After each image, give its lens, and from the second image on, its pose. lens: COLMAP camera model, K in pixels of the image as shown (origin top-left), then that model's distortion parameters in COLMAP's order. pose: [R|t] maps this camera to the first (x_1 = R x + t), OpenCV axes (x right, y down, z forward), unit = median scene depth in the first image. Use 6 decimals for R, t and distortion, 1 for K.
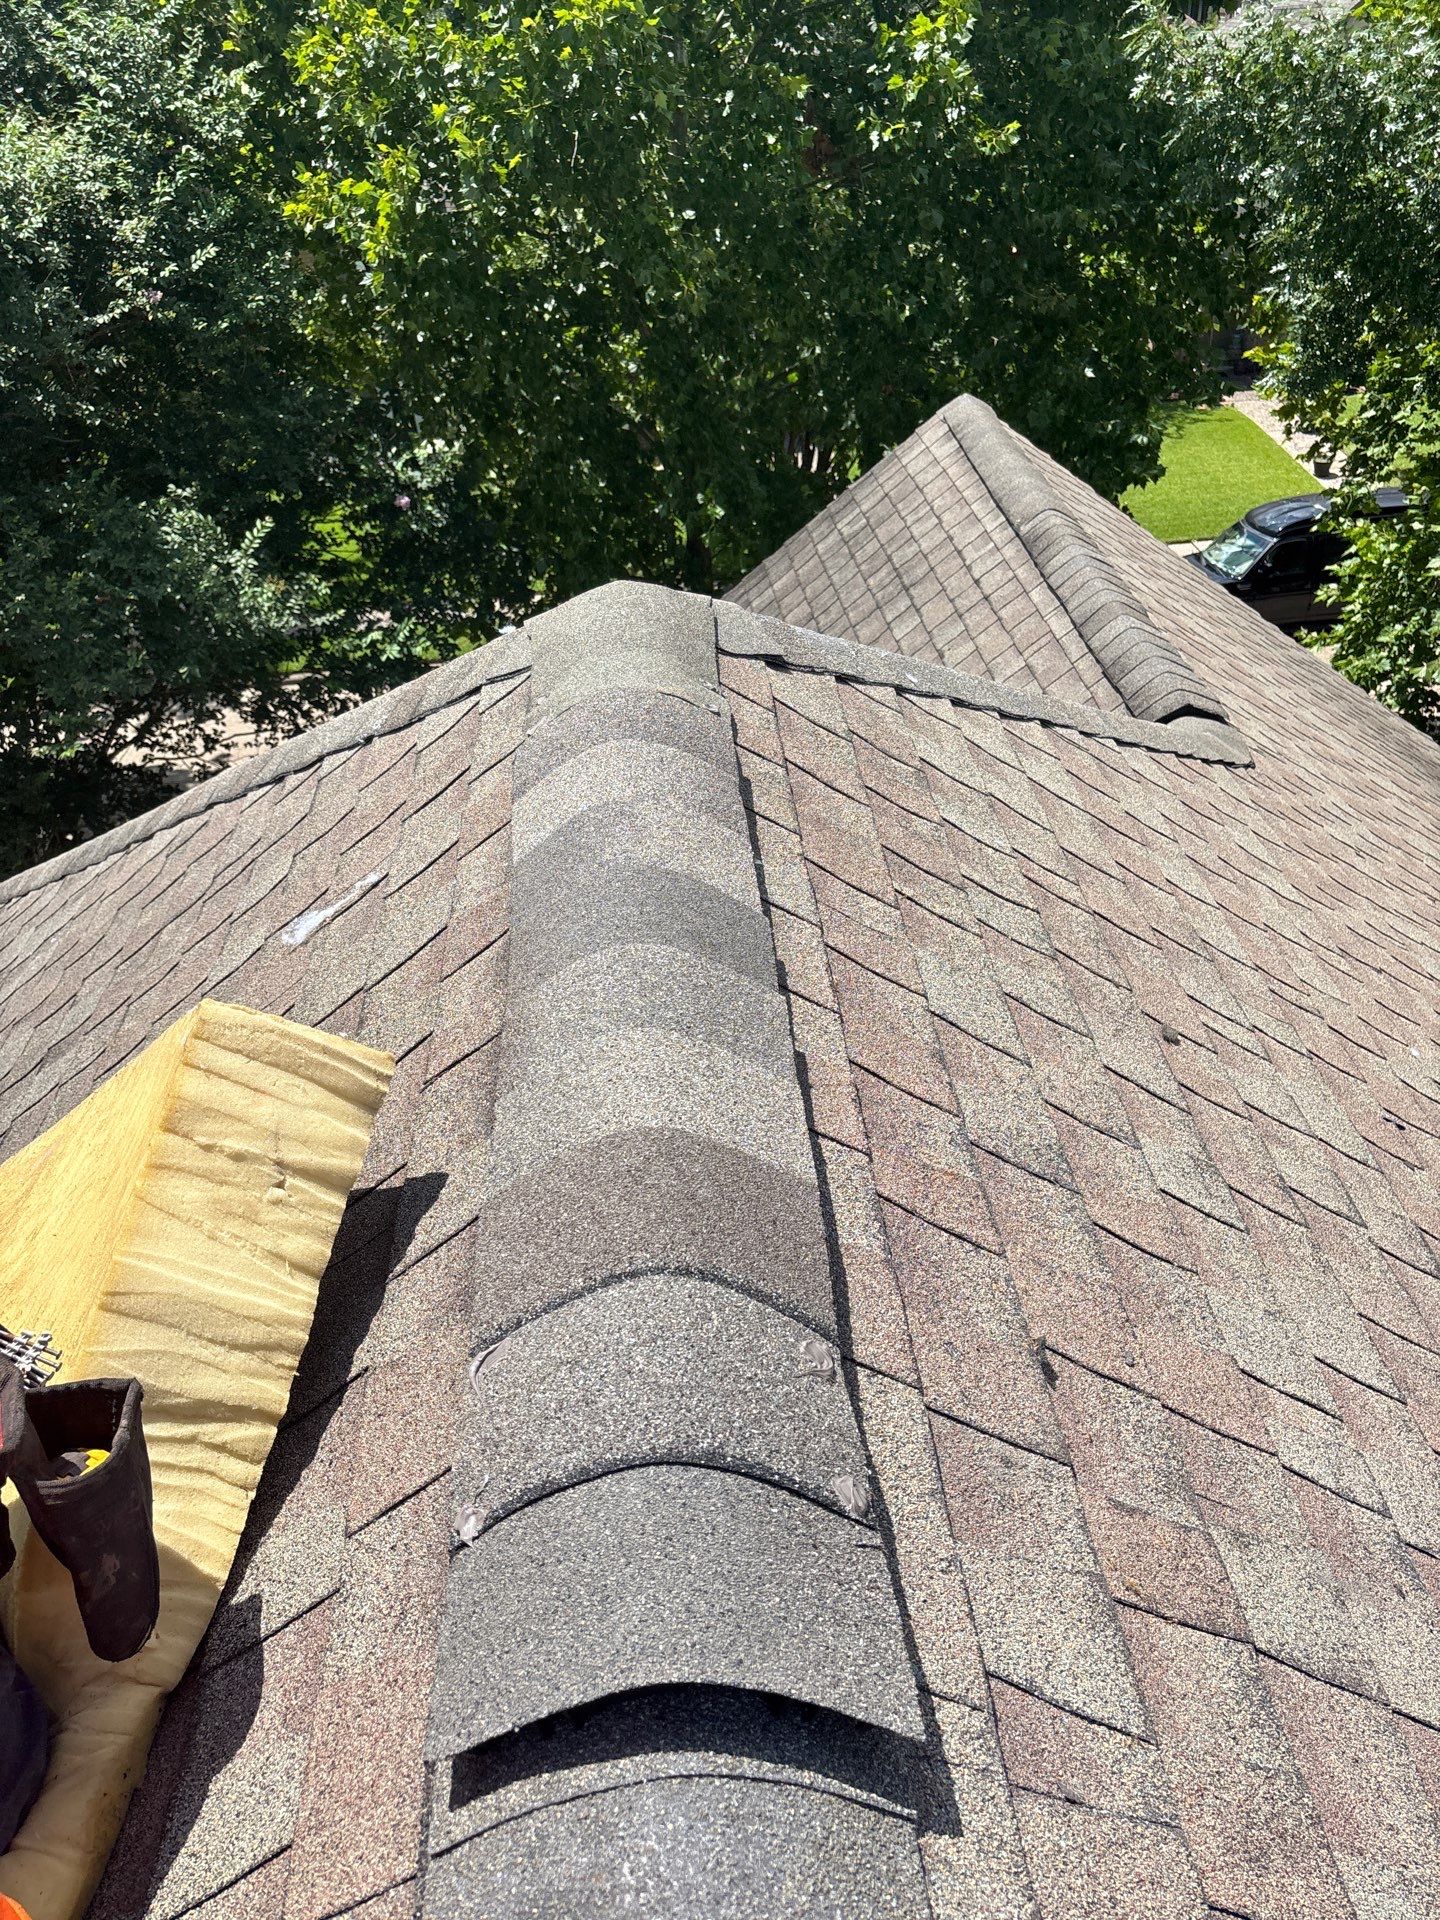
lens RADIAL K [[1478.1, 0, 720.0], [0, 1478.1, 960.0], [0, 0, 1]] dist [0.030548, -0.029749]
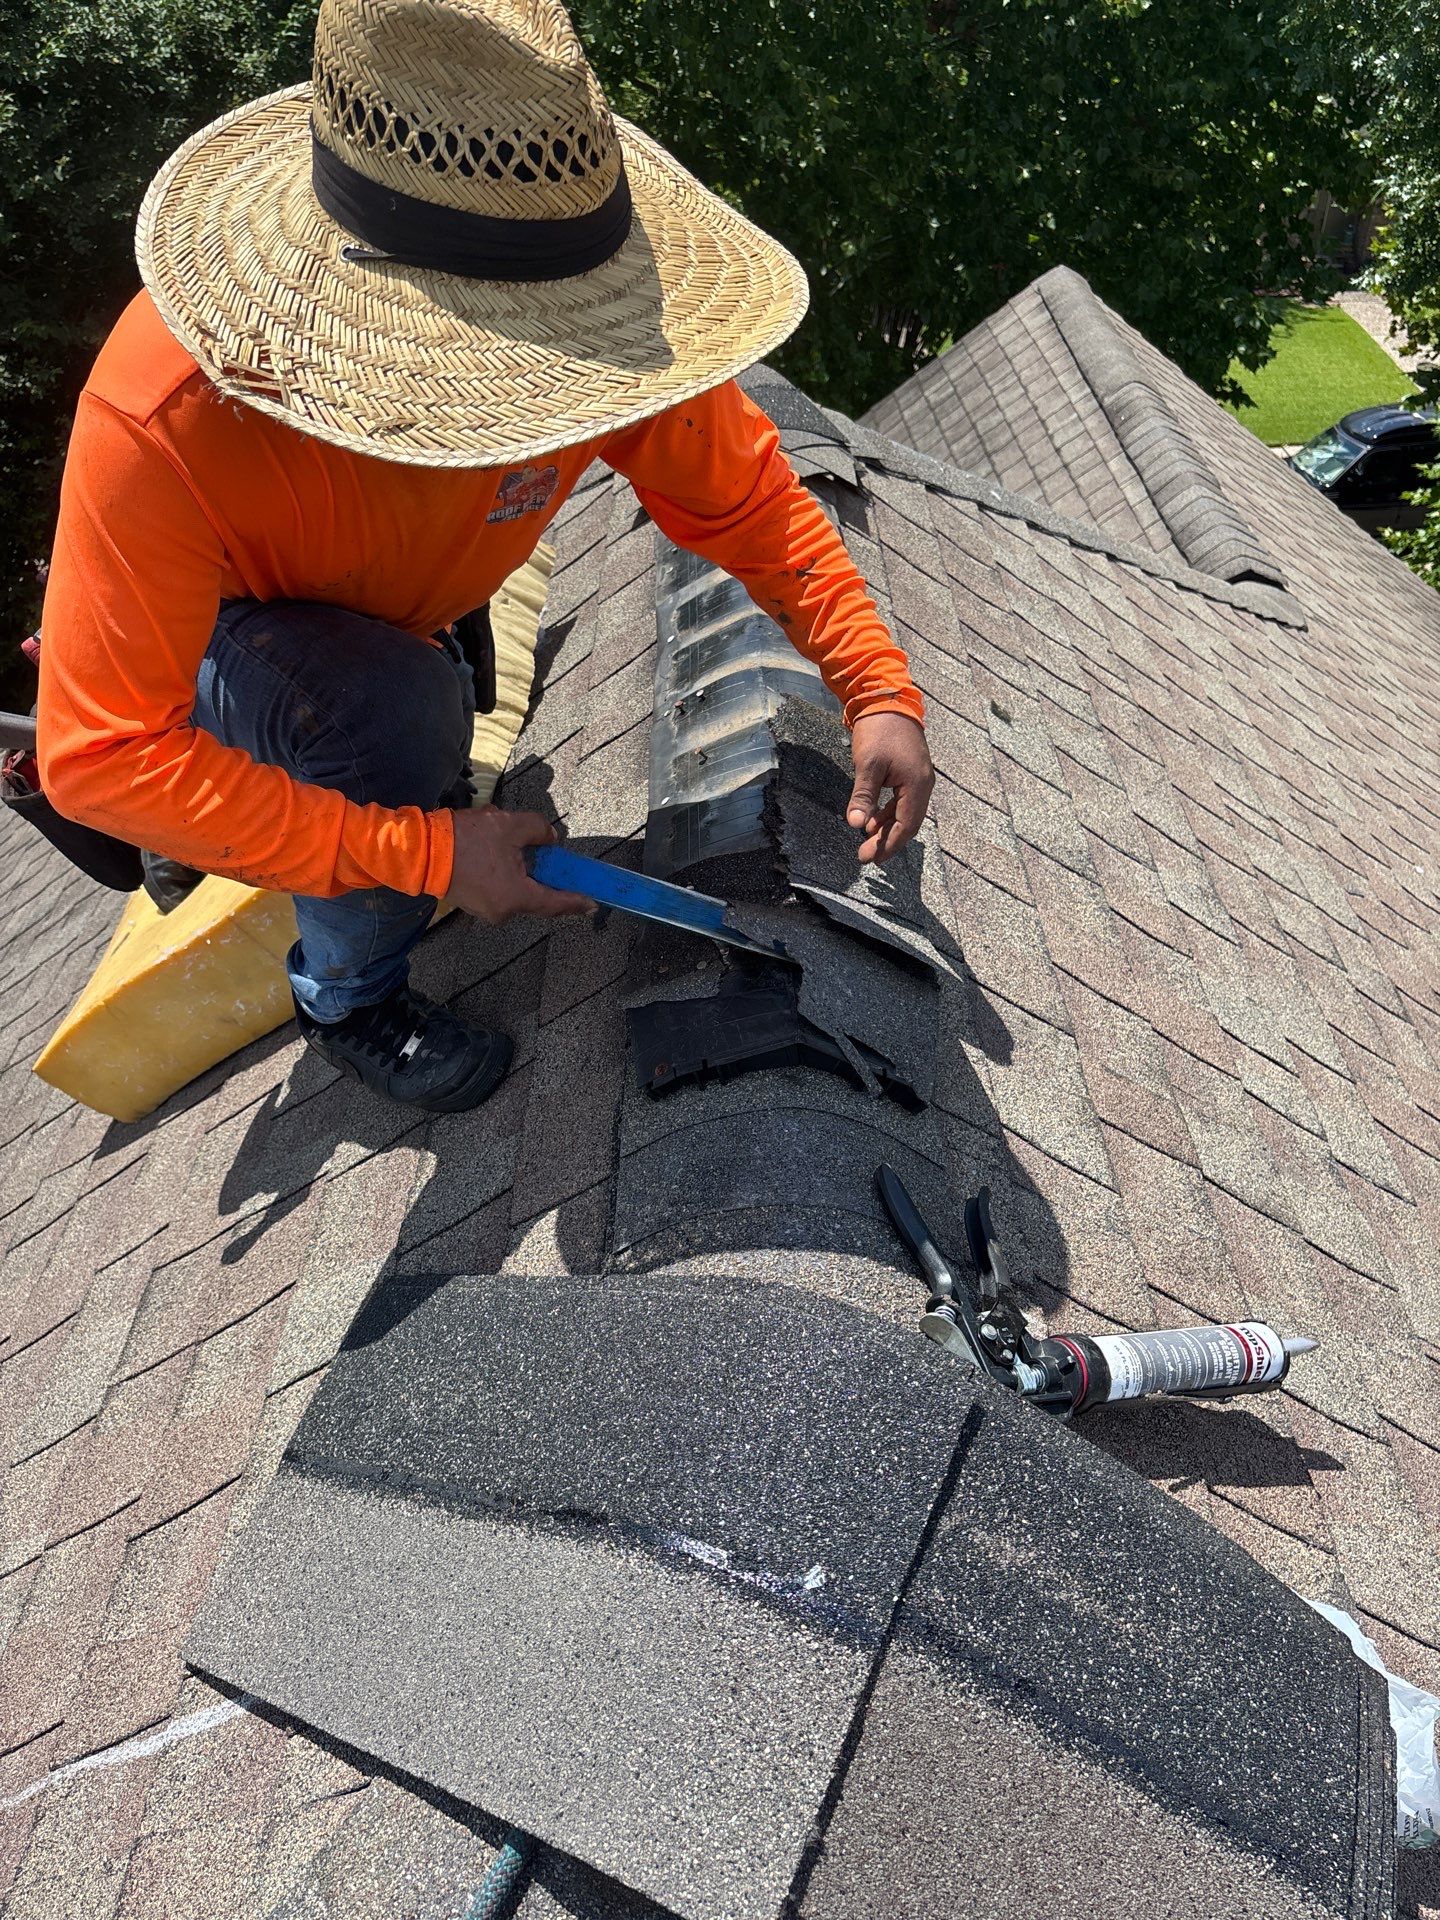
lens RADIAL K [[1521.9, 0, 699.1], [0, 1521.9, 960.2], [0, 0, 1]] dist [0.010096, 0.012324]
pose [[0.997038, 0.067726, -0.036454, -0.019542], [-0.065556, 0.996176, 0.057748, 0.081056], [0.040225, -0.055187, 0.997665, -0.134882]]
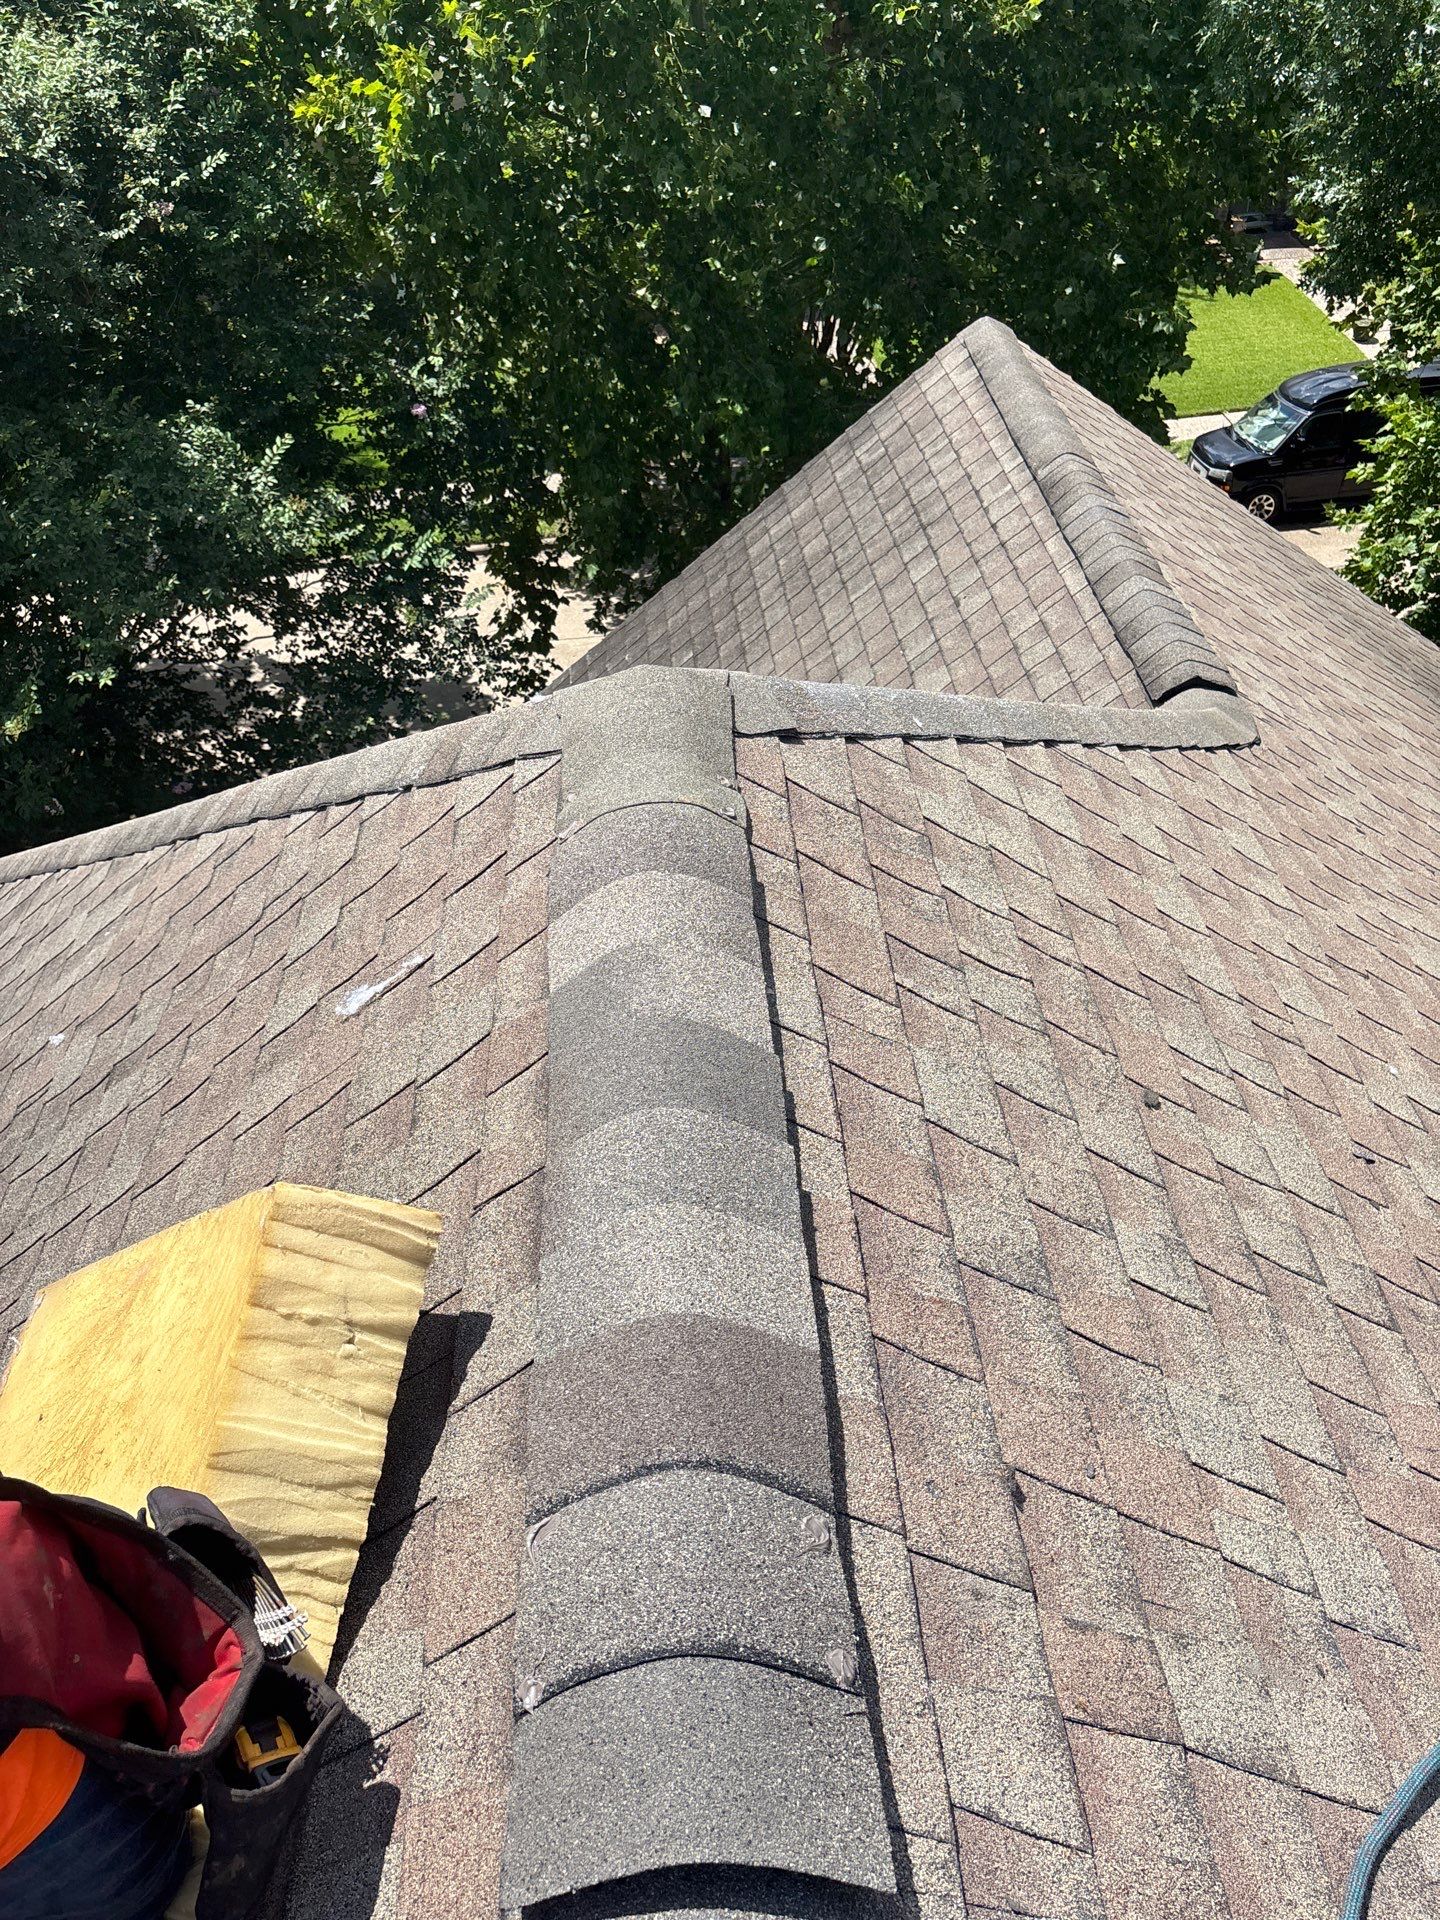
lens RADIAL K [[1495.5, 0, 711.4], [0, 1495.5, 909.4], [0, 0, 1]] dist [0.041487, -0.046375]
pose [[0.999828, 0.000285, -0.018557, 0.001292], [0.001088, 0.997264, 0.073920, -0.107961], [0.018528, -0.073928, 0.997091, -0.058406]]
